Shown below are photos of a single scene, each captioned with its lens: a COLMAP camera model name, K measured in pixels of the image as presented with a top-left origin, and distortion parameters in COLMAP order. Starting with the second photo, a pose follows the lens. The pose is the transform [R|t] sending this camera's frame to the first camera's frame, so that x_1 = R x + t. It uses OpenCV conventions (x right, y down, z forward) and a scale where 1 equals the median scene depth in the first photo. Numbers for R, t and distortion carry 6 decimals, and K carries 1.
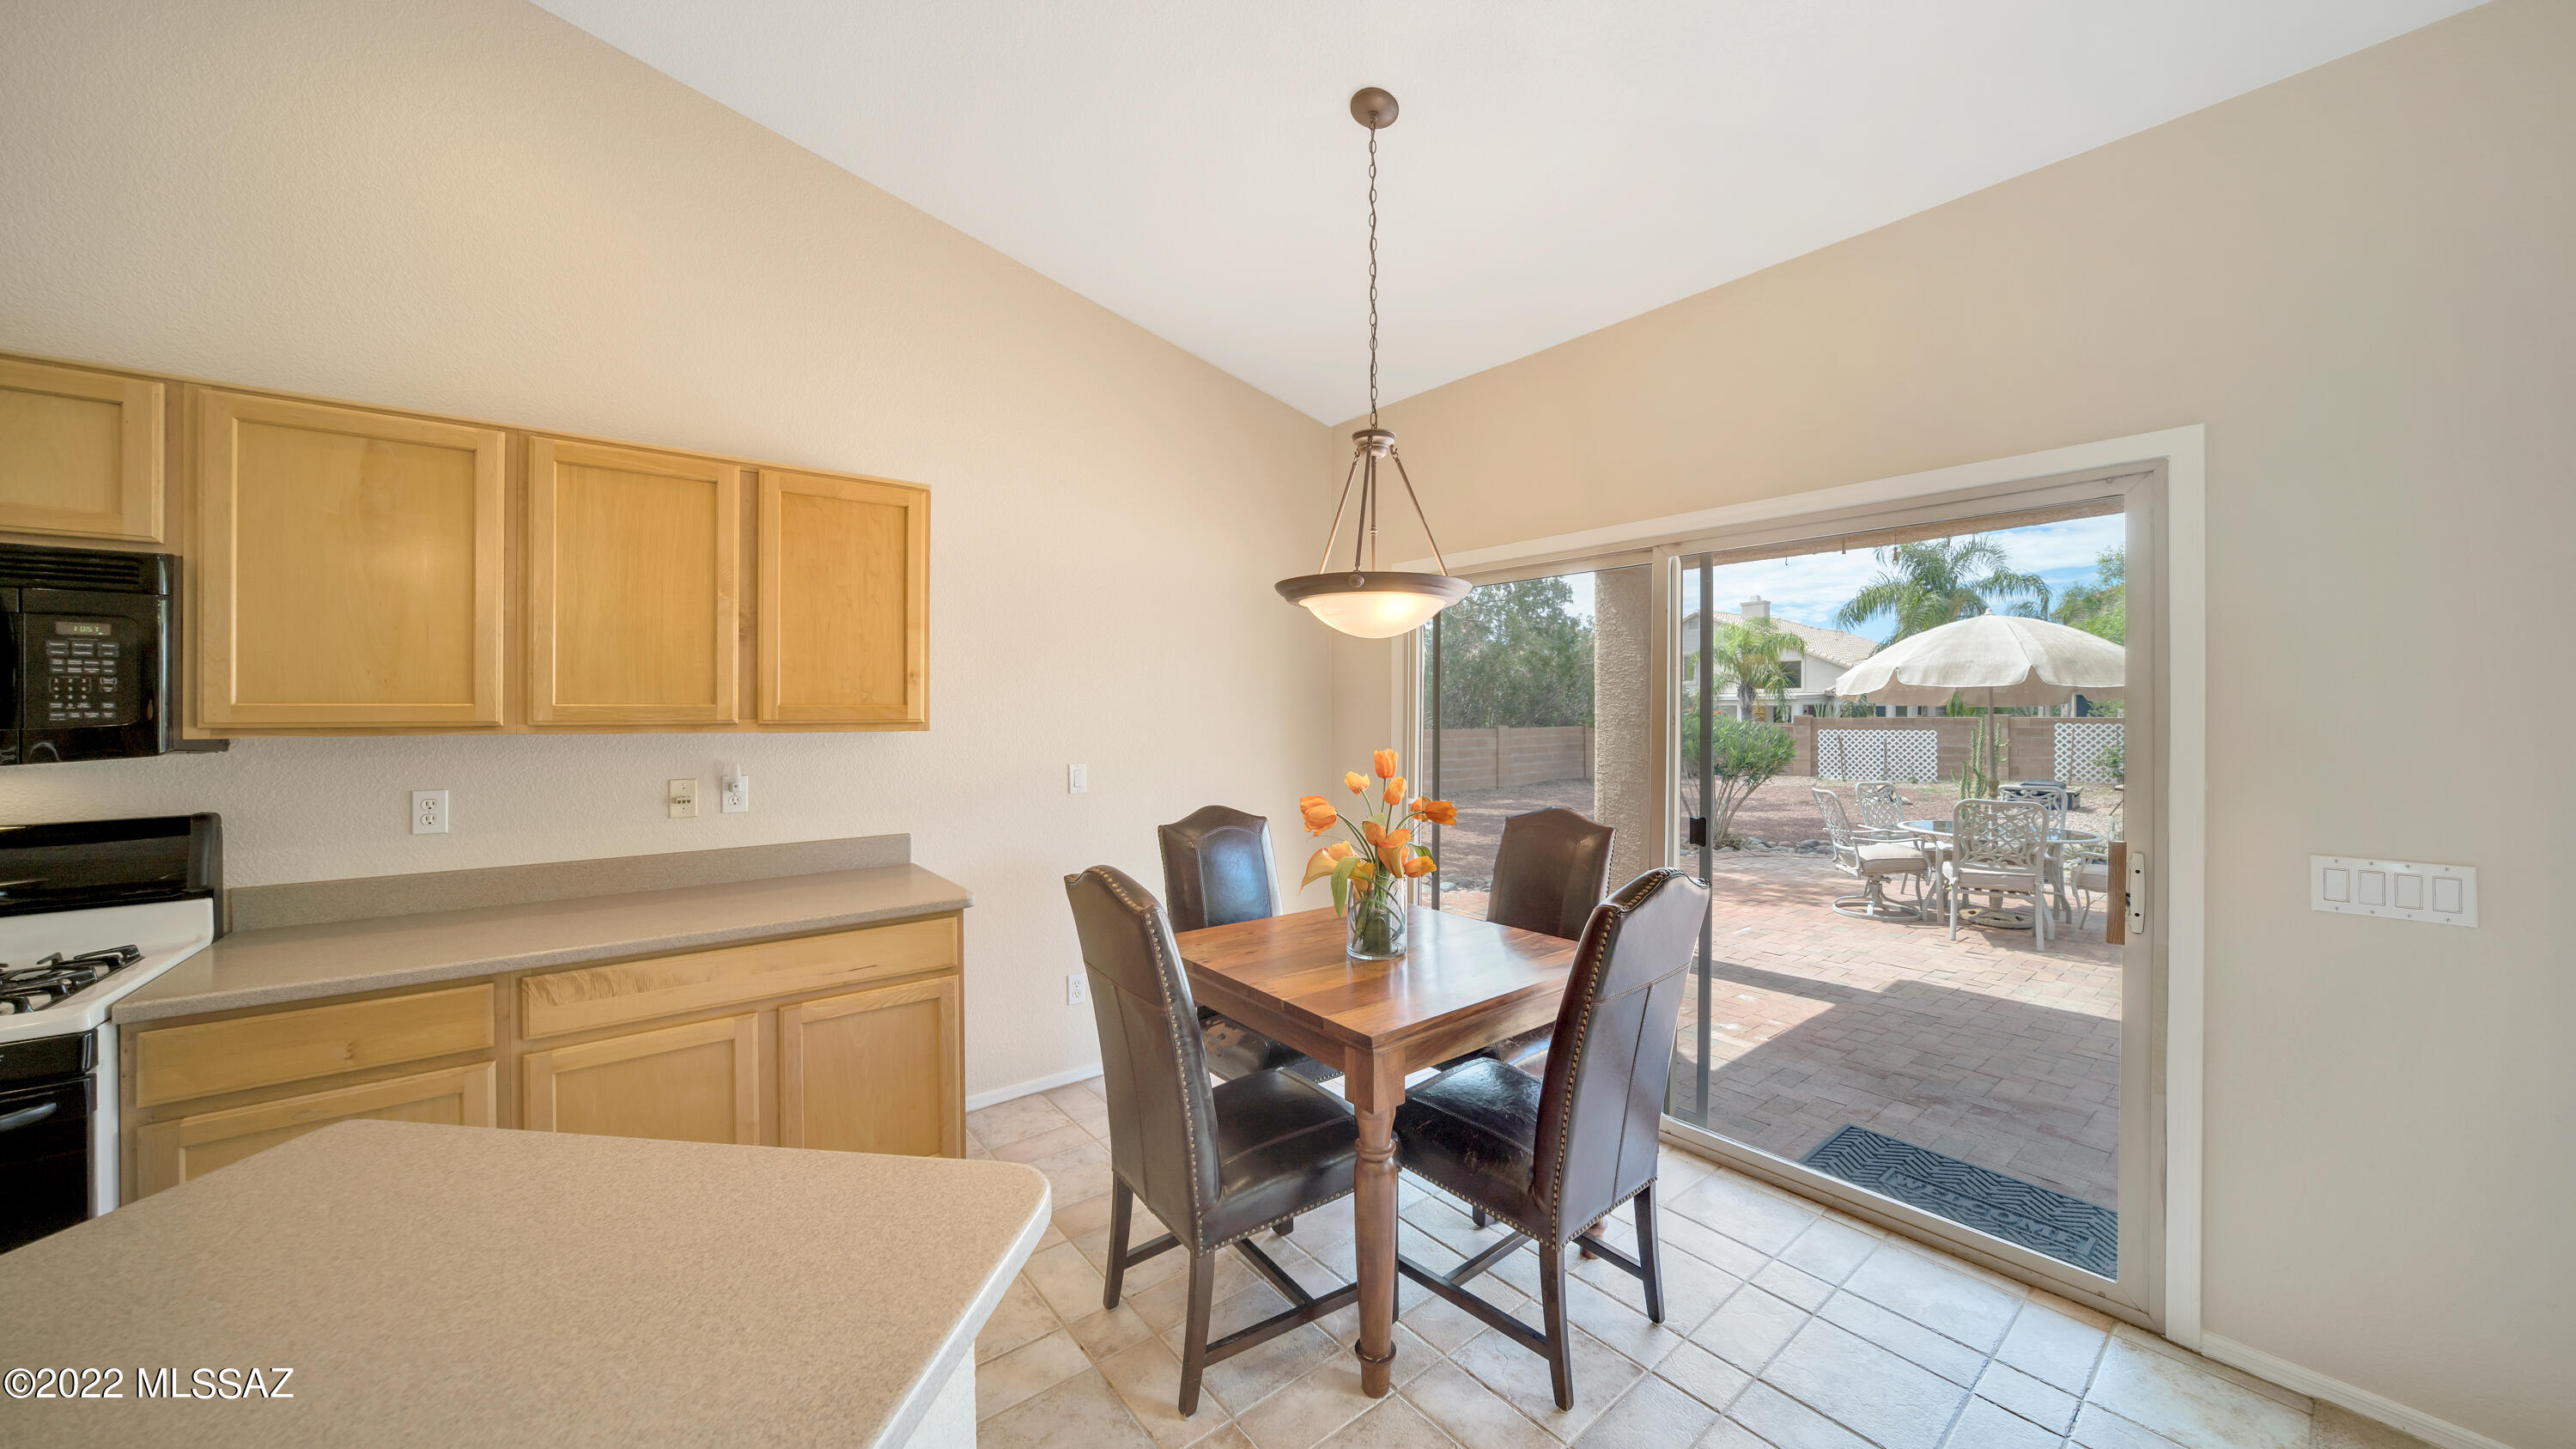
lens RADIAL K [[866.7, 0, 1285.2], [0, 866.7, 718.8], [0, 0, 1]] dist [-0.023905, 0.004437]
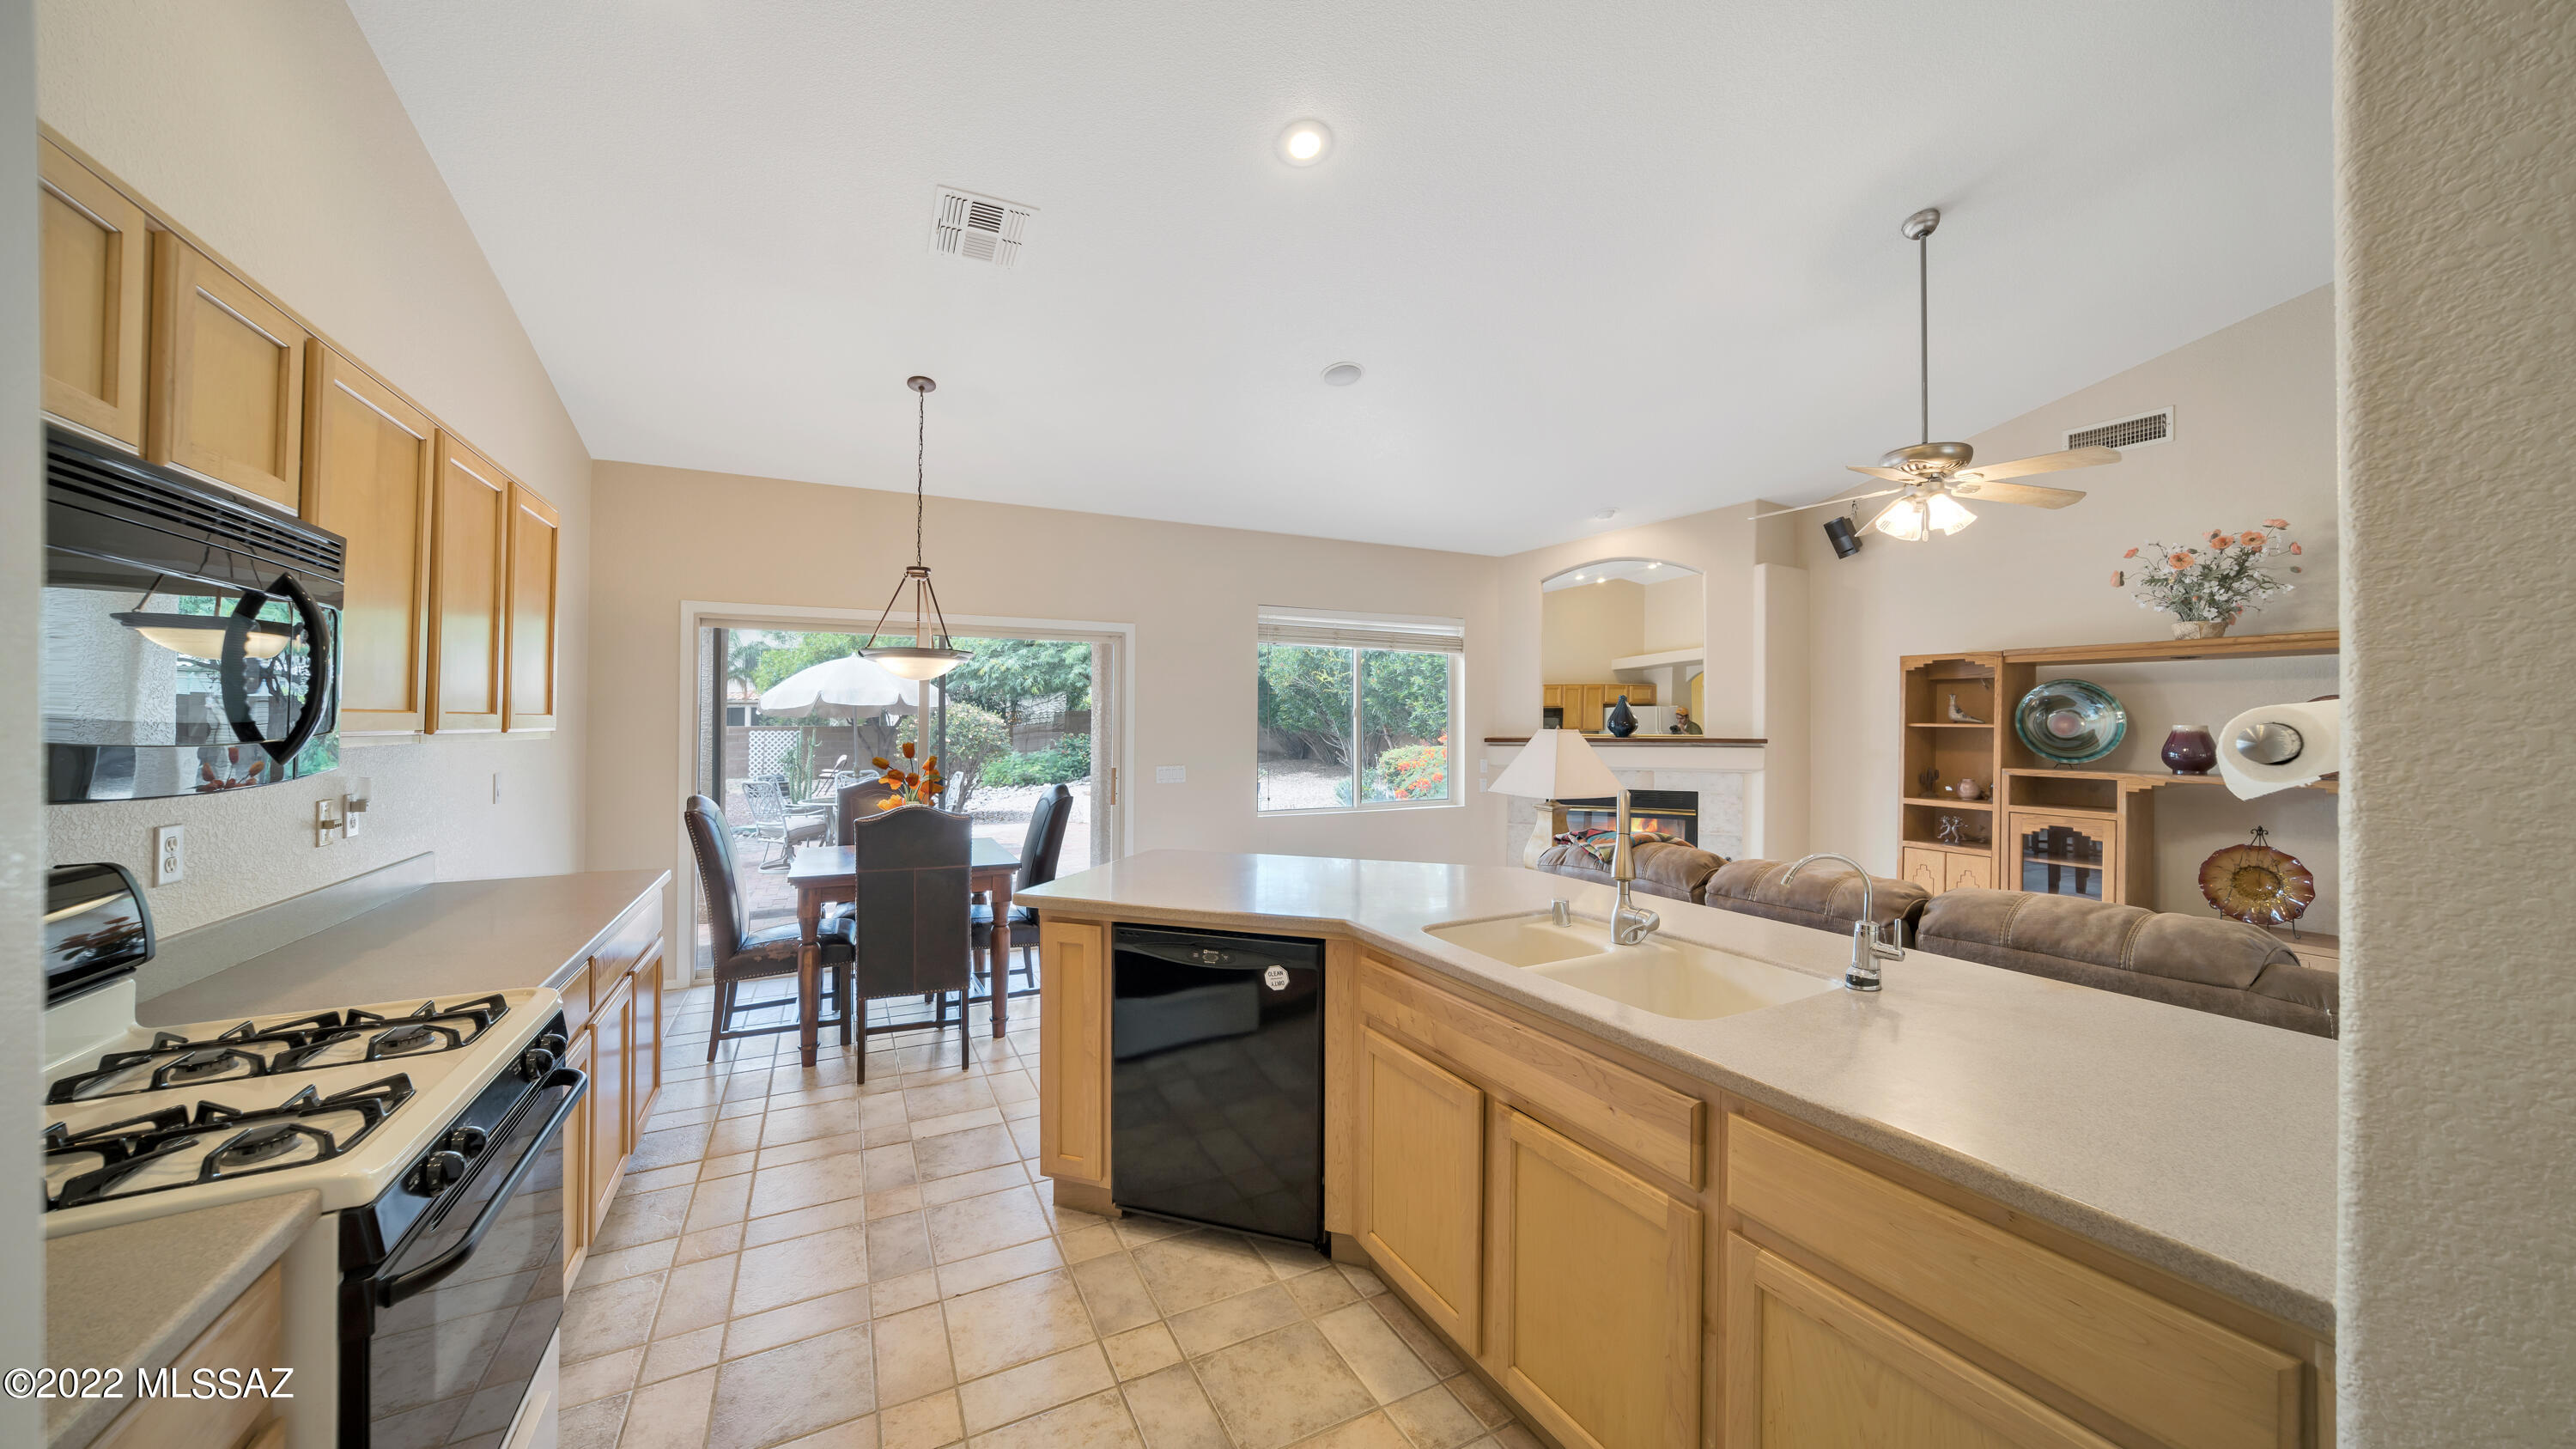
lens RADIAL K [[866.7, 0, 1285.2], [0, 866.7, 718.8], [0, 0, 1]] dist [-0.023905, 0.004437]
pose [[0.184539, 0.006142, 0.982806, -1.481109], [0.003931, 0.999968, -0.006988, 0.003625], [-0.982817, 0.005153, 0.184509, -0.049211]]
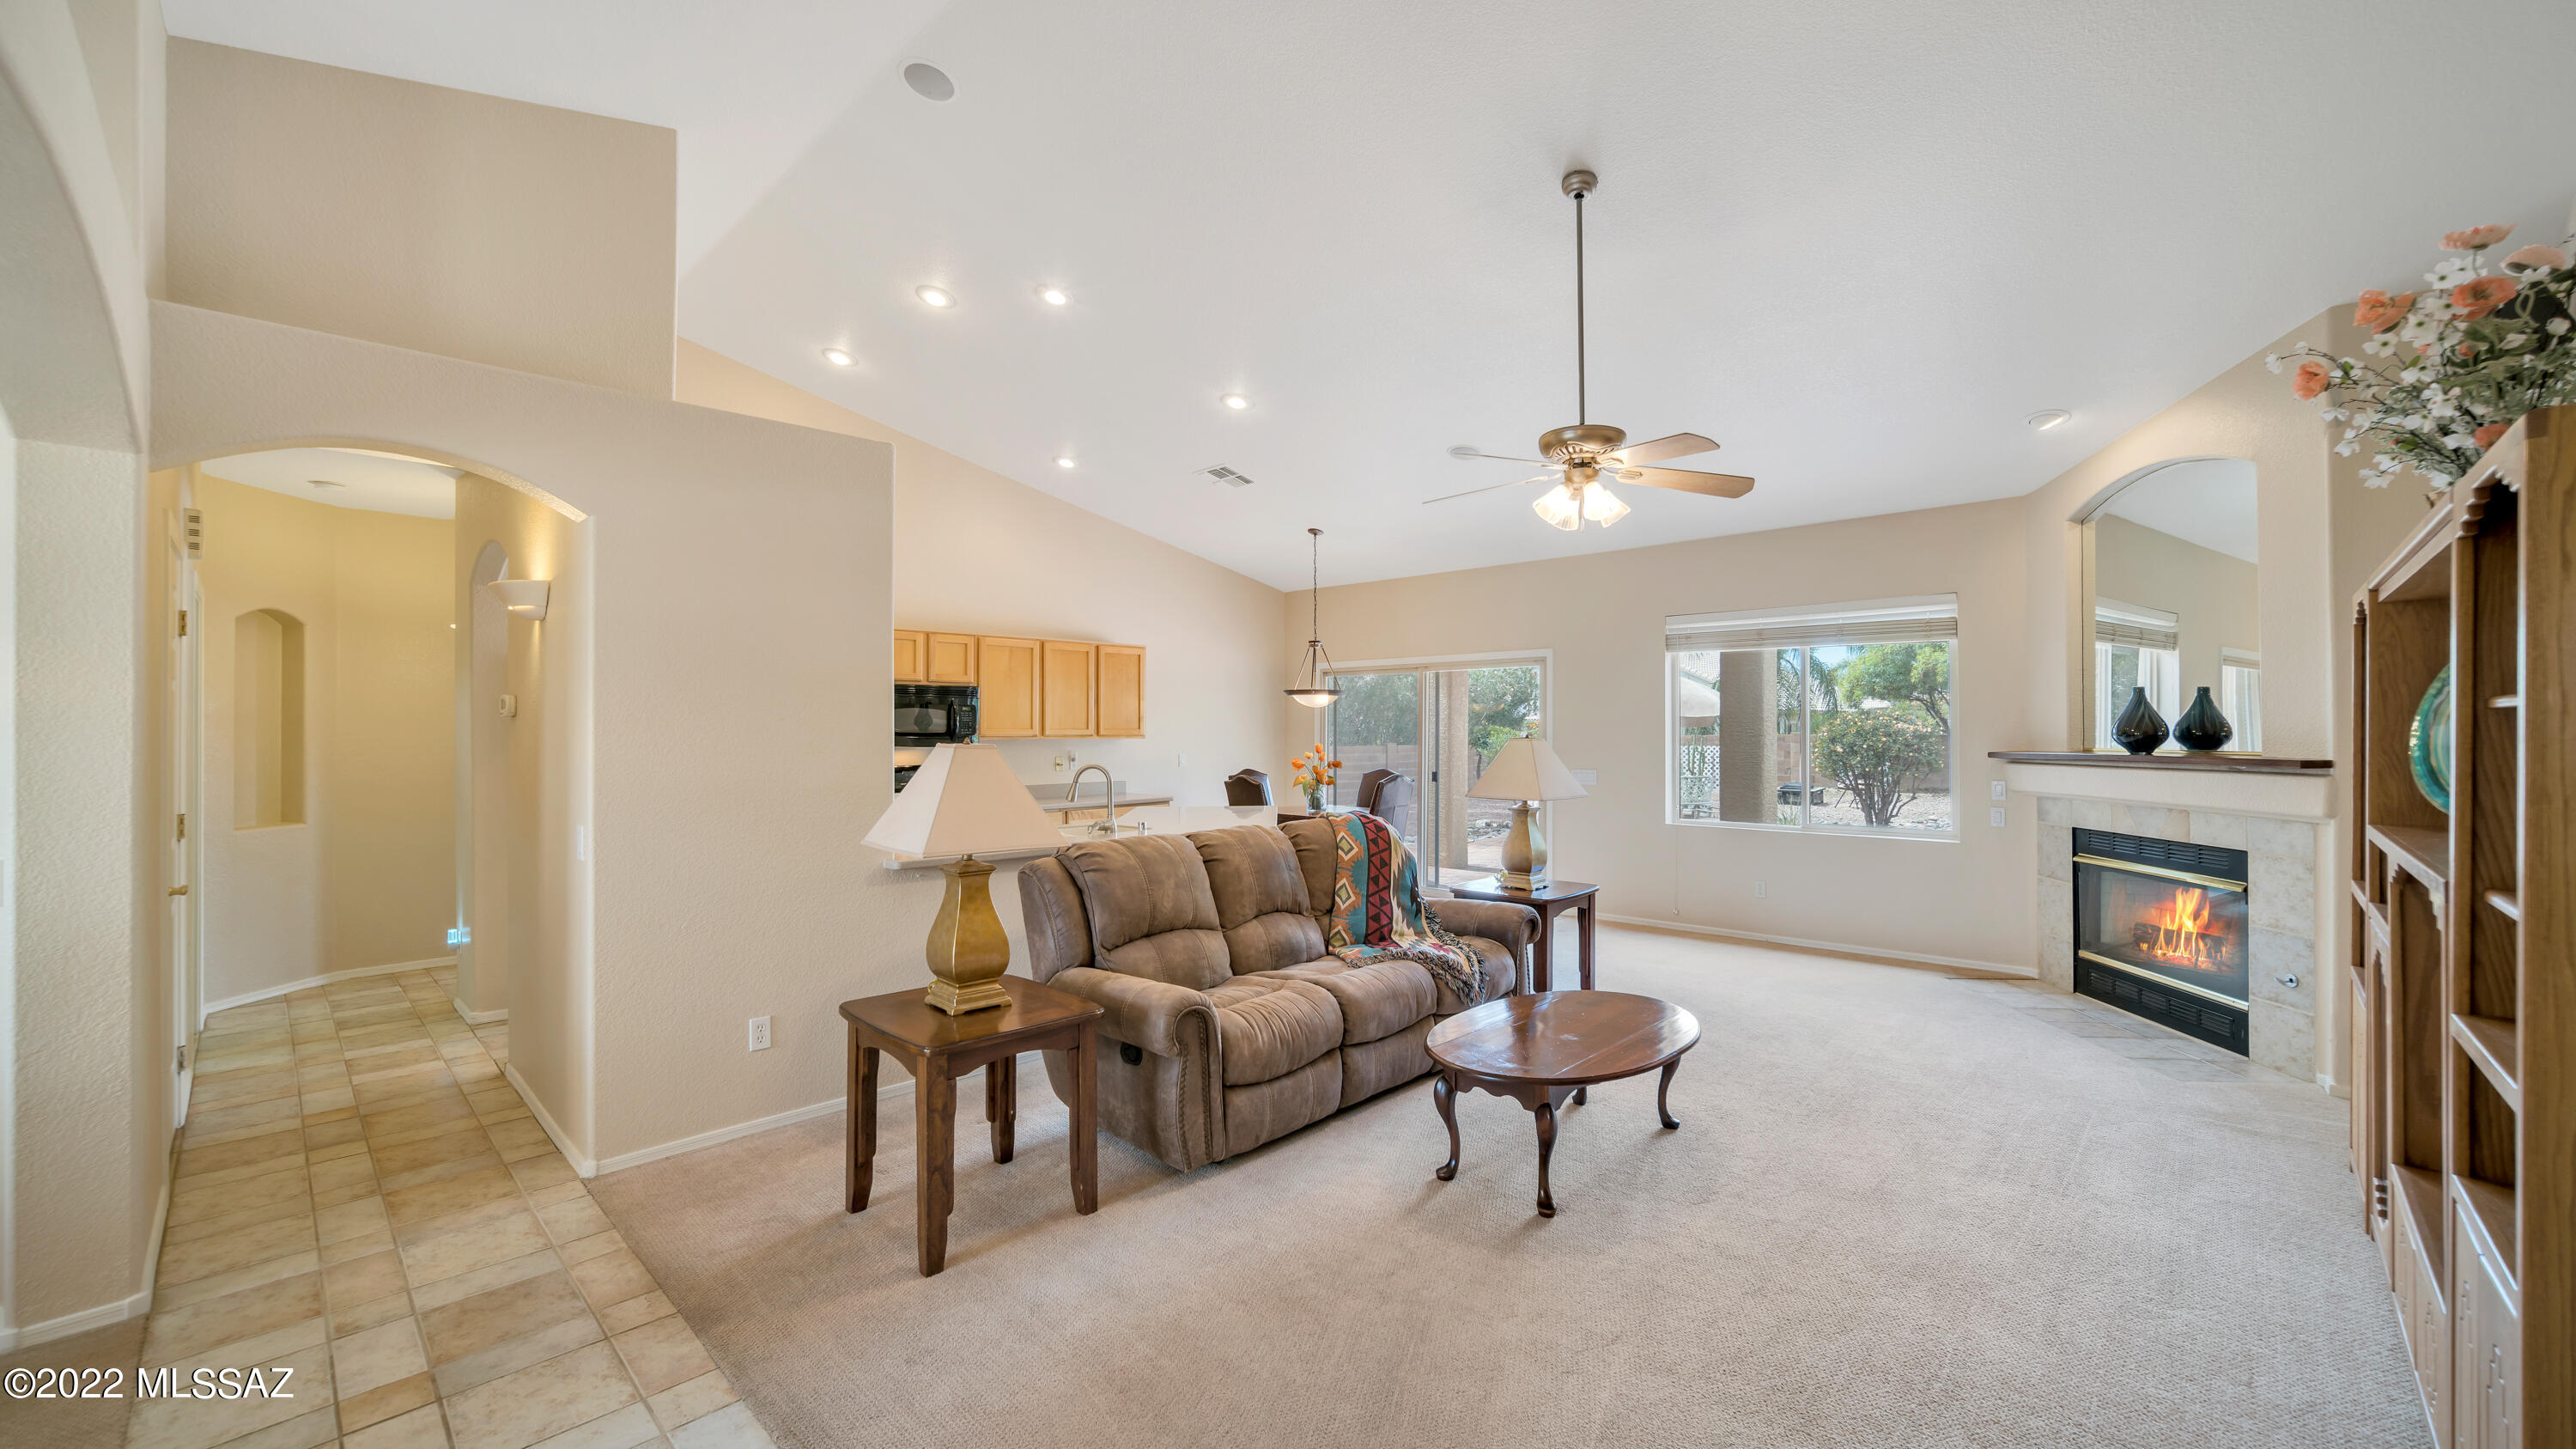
lens RADIAL K [[1014.7, 0, 1277.2], [0, 1014.7, 716.3], [0, 0, 1]] dist [-0.037478, 0.013667]
pose [[0.993201, -0.000457, 0.116408, -0.443345], [0.003029, 0.999755, -0.021920, 0.011803], [-0.116370, 0.022124, 0.992960, -2.527791]]
